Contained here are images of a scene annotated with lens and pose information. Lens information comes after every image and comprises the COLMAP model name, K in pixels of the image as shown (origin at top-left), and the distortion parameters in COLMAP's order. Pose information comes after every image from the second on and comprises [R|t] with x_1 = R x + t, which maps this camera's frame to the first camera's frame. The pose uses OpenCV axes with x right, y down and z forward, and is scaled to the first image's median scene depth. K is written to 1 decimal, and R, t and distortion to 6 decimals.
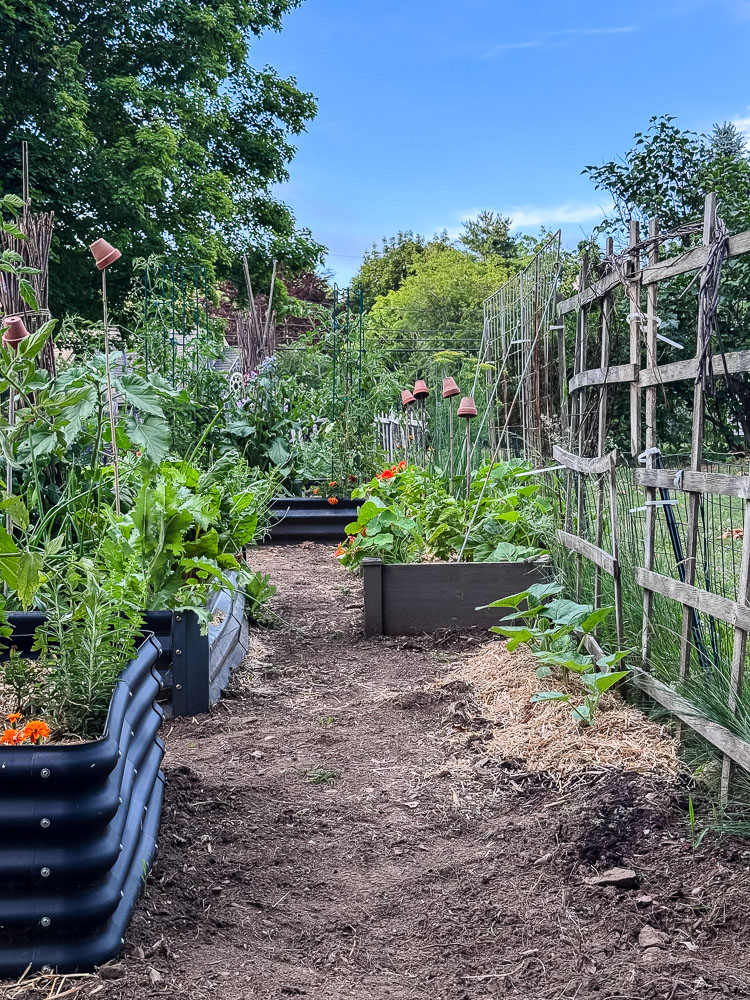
lens RADIAL K [[1398.7, 0, 377.0], [0, 1398.7, 498.8], [0, 0, 1]] dist [0.121419, 0.000000]
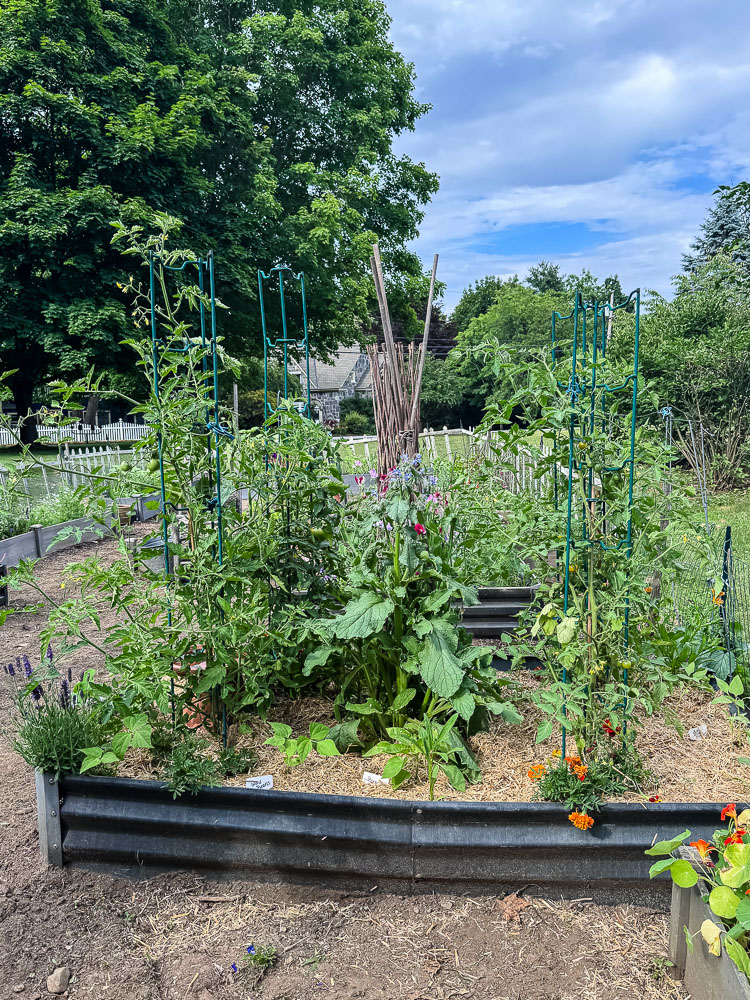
lens RADIAL K [[782.1, 0, 373.3], [0, 782.1, 502.5], [0, 0, 1]] dist [0.039654, -0.003606]
pose [[0.993739, 0.007646, -0.111464, -0.017662], [0.002057, 0.996235, 0.086675, -0.026882], [0.111707, -0.086361, 0.989981, 0.181723]]
